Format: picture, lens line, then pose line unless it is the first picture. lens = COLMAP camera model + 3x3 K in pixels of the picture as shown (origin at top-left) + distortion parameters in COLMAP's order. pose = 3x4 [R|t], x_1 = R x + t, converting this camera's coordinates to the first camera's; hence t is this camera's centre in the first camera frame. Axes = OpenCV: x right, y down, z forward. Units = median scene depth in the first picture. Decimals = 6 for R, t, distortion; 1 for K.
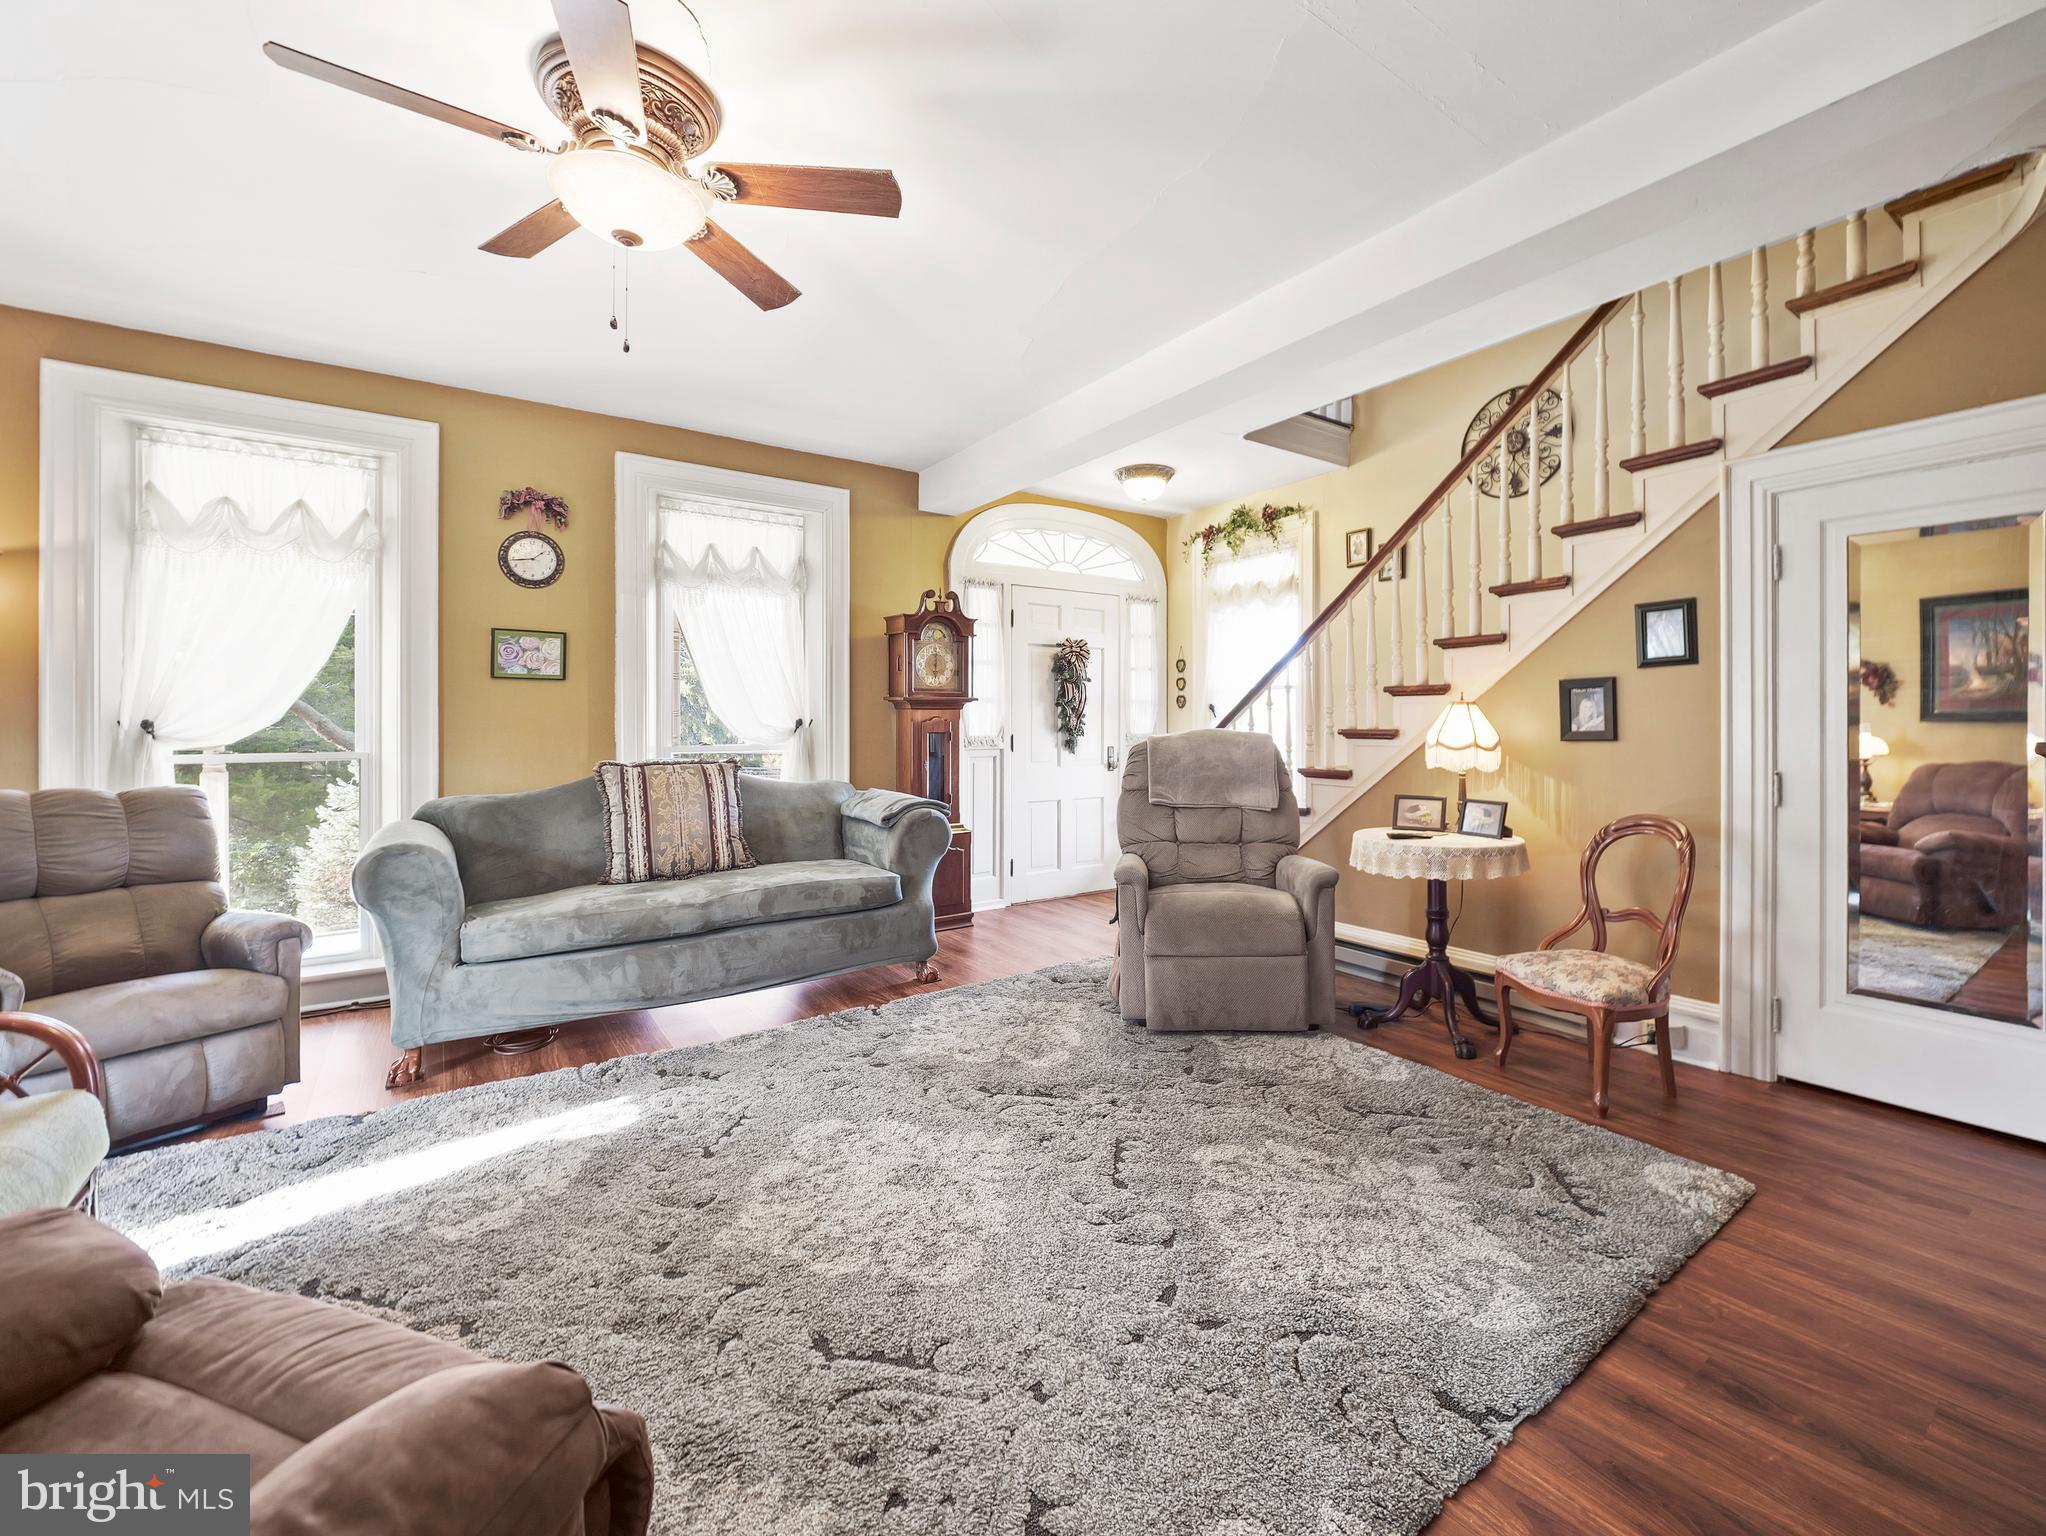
lens RADIAL K [[849.9, 0, 1076.4], [0, 849.9, 721.6], [0, 0, 1]] dist [-0.016255, 0.001445]
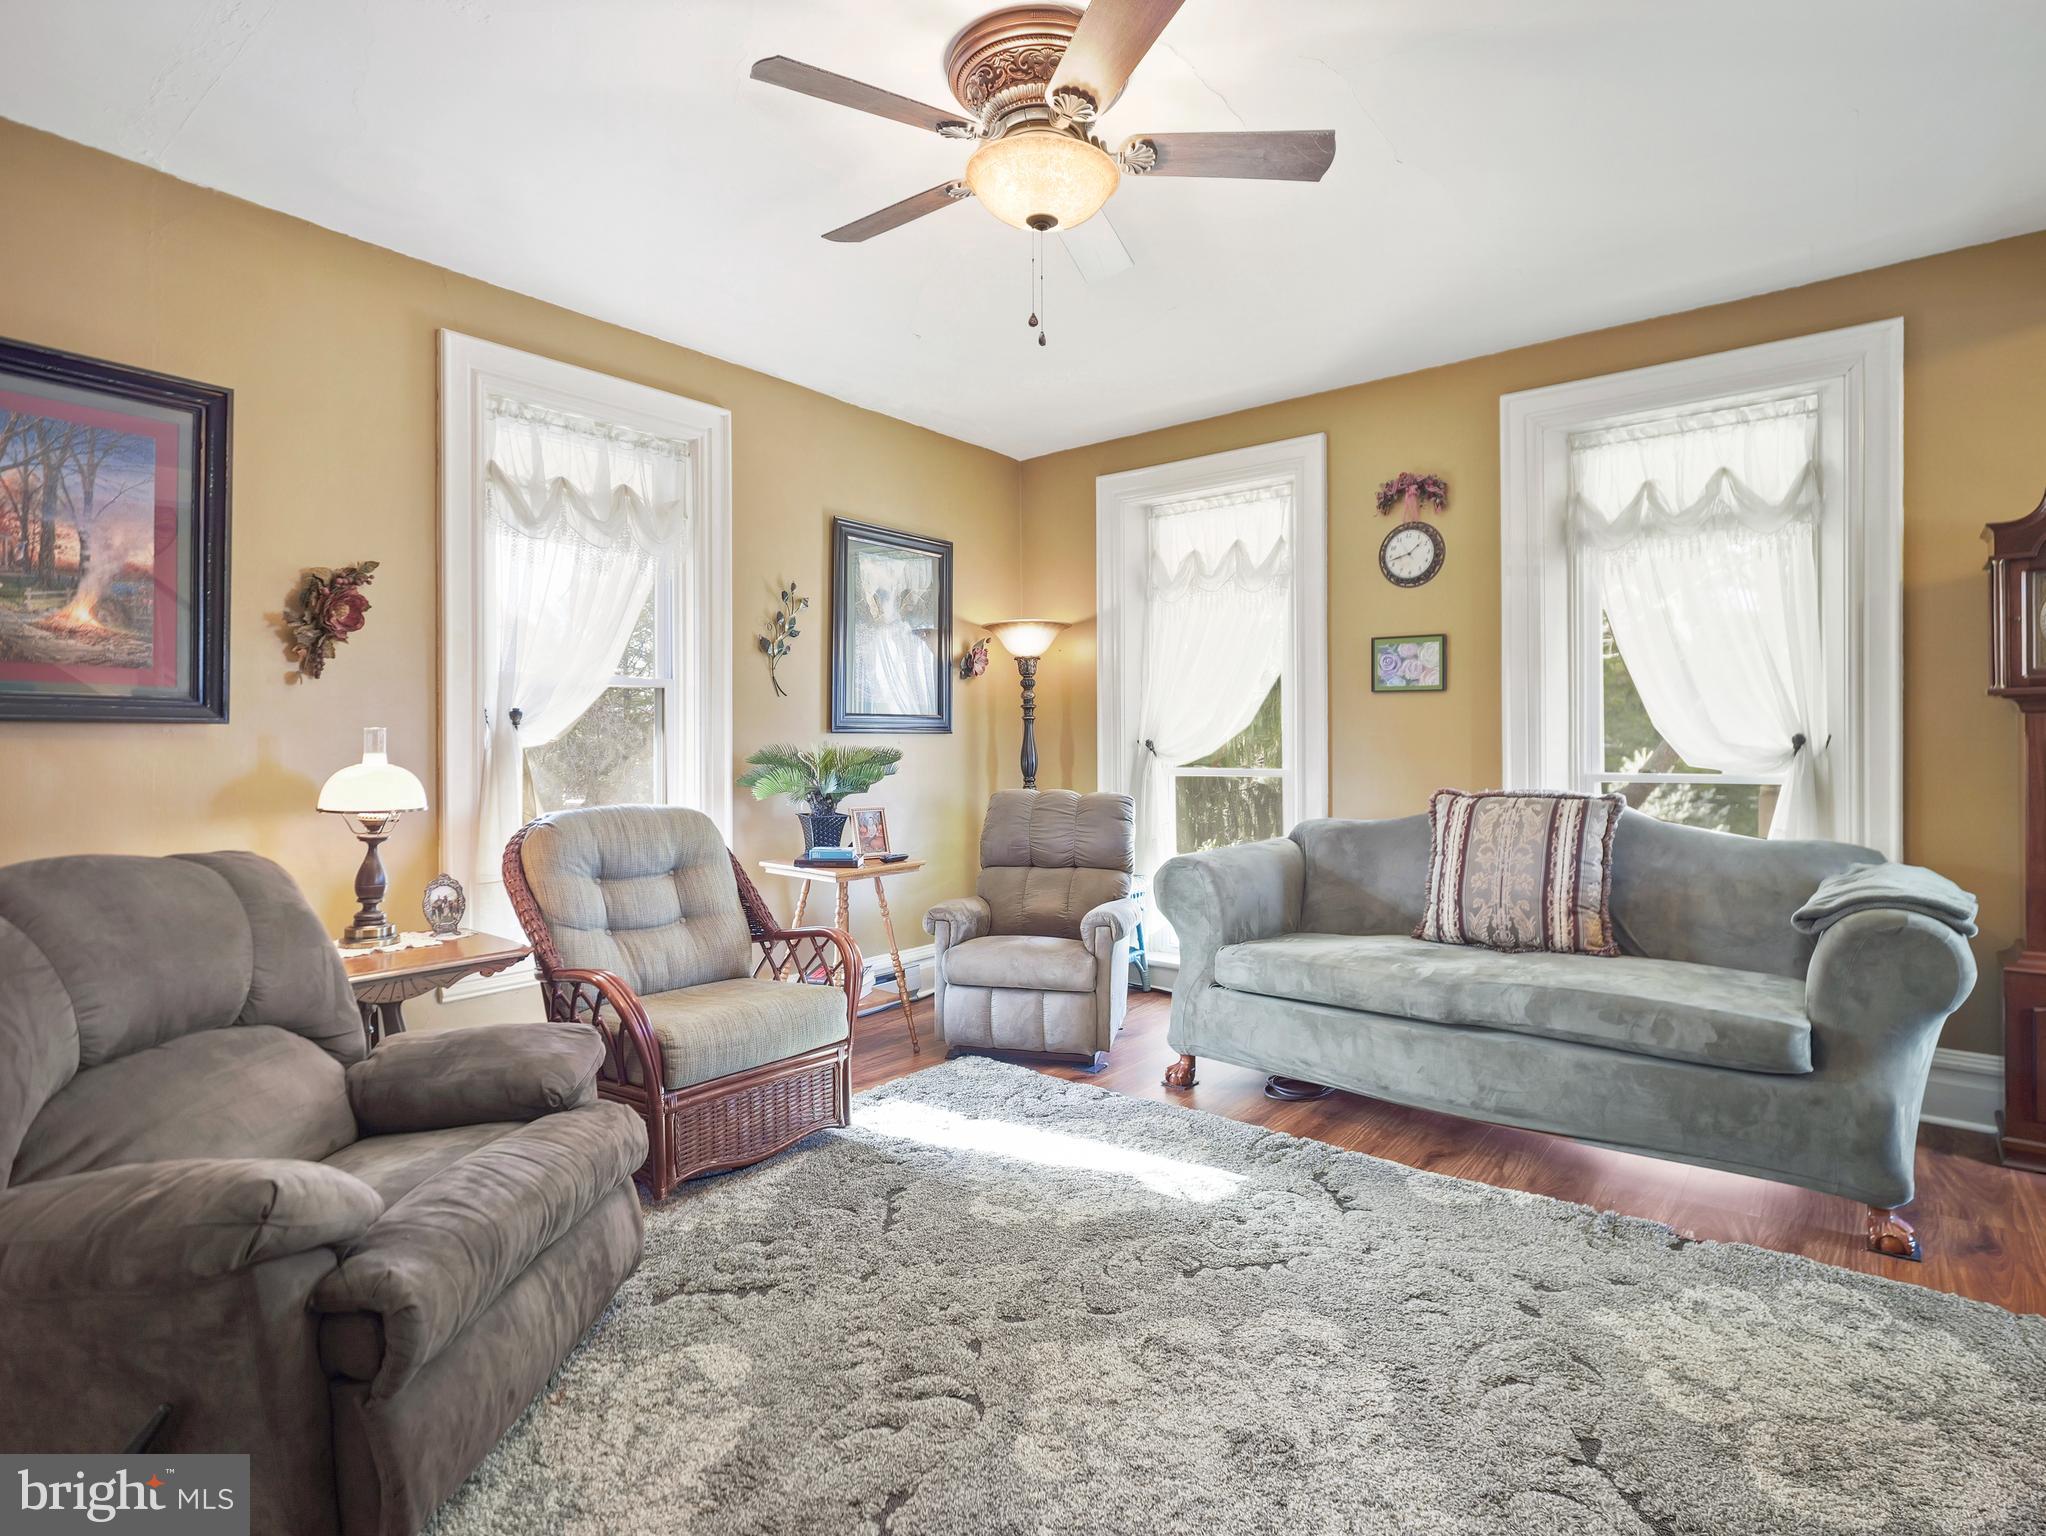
lens RADIAL K [[1032.2, 0, 1033.8], [0, 1032.2, 737.5], [0, 0, 1]] dist [0.007603, -0.002624]
pose [[0.272548, -0.004674, -0.962131, 0.306912], [0.003821, 0.999986, -0.003776, -0.000294], [0.962135, -0.002647, 0.272562, 0.369940]]
